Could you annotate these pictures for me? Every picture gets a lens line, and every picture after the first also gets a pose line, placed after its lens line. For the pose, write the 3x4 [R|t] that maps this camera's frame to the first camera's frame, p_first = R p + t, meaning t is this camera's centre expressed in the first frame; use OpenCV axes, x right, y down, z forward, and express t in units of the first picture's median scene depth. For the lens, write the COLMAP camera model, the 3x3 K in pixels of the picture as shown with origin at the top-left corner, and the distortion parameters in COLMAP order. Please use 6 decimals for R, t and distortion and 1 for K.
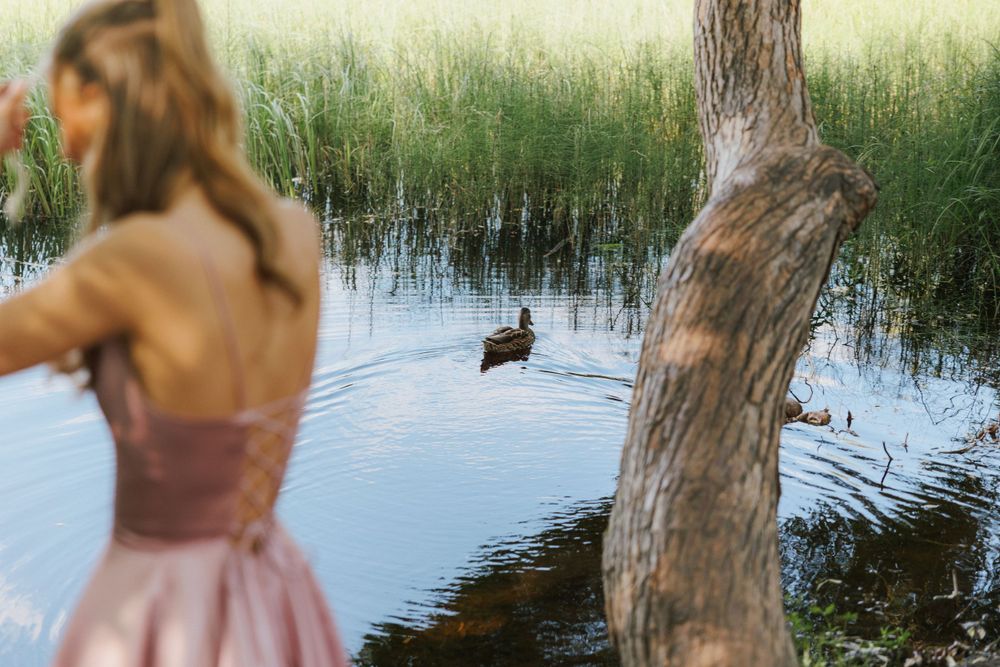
lens RADIAL K [[1994.1, 0, 500.0], [0, 1994.1, 333.5], [0, 0, 1]] dist [0.013204, -0.006727]
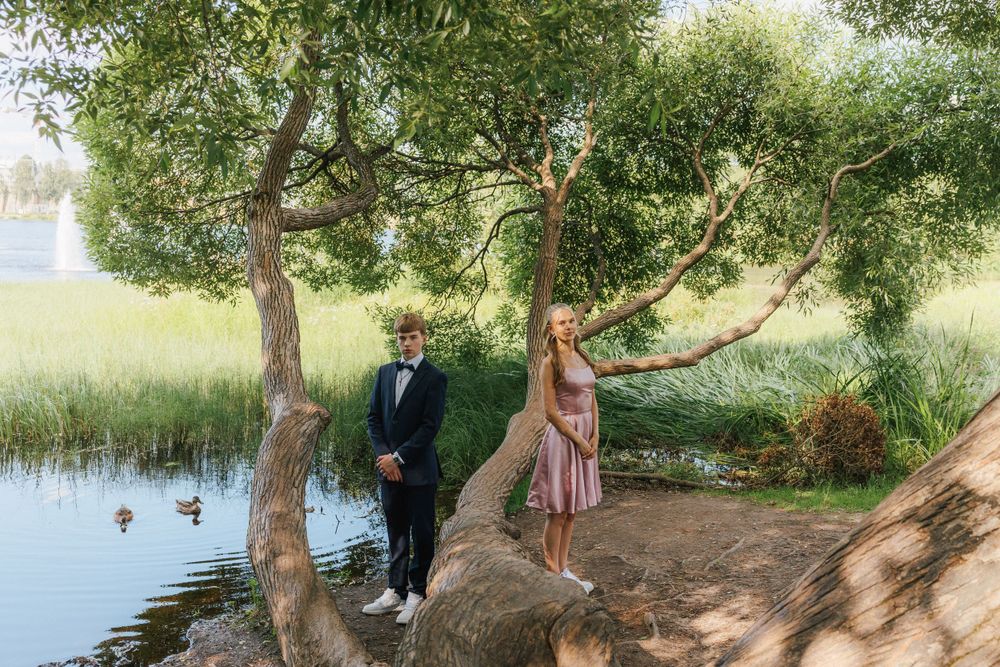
lens RADIAL K [[1035.4, 0, 500.0], [0, 1035.4, 333.5], [0, 0, 1]] dist [0.011294, 0.019821]
pose [[0.934083, -0.018579, 0.356572, -0.124785], [0.079321, 0.984488, -0.156495, 0.069053], [-0.348133, 0.174463, 0.921068, -0.533198]]
